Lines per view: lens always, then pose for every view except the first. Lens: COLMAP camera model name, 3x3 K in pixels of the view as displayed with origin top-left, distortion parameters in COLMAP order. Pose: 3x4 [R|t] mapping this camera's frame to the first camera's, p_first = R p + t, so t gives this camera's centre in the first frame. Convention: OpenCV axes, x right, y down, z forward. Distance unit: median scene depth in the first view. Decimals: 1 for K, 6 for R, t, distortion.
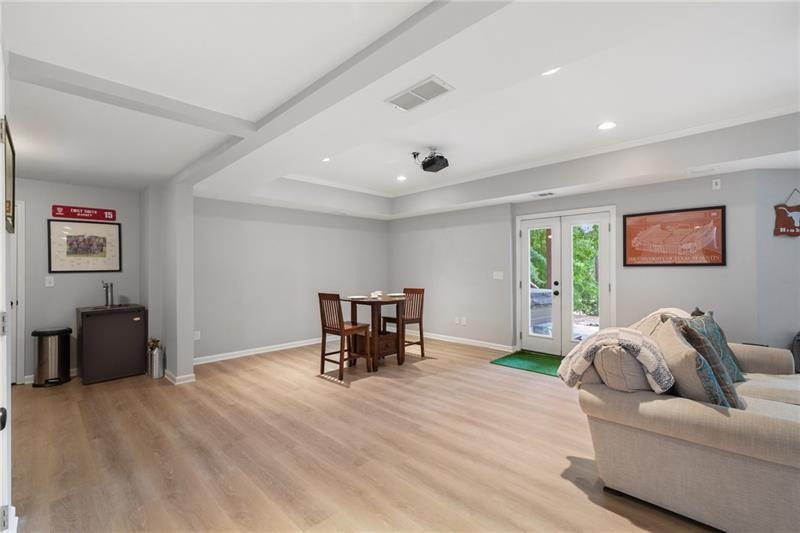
lens RADIAL K [[362.5, 0, 399.6], [0, 362.5, 267.7], [0, 0, 1]] dist [-0.001065, -0.000092]
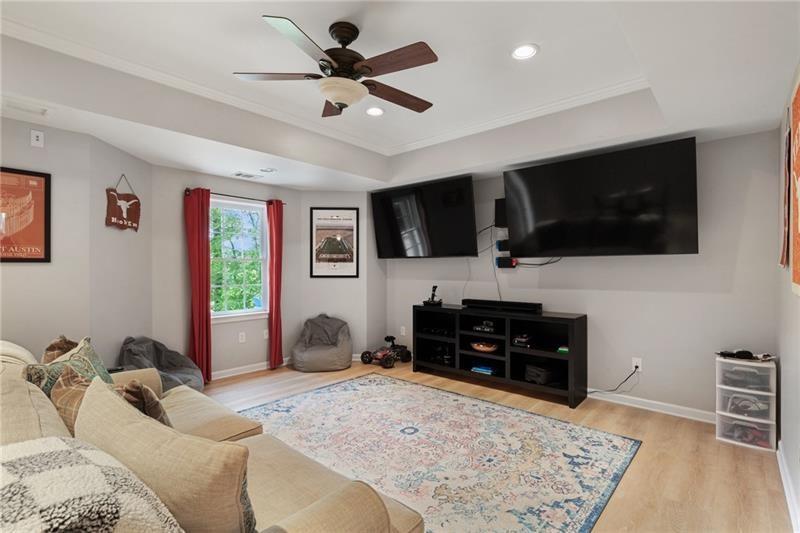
lens RADIAL K [[381.4, 0, 399.6], [0, 381.4, 266.7], [0, 0, 1]] dist [-0.001755, -0.000120]
pose [[-0.069552, -0.000129, 0.997578, 0.142489], [-0.003348, 0.999994, -0.000104, 0.000599], [-0.997573, -0.003347, -0.069552, 0.405919]]
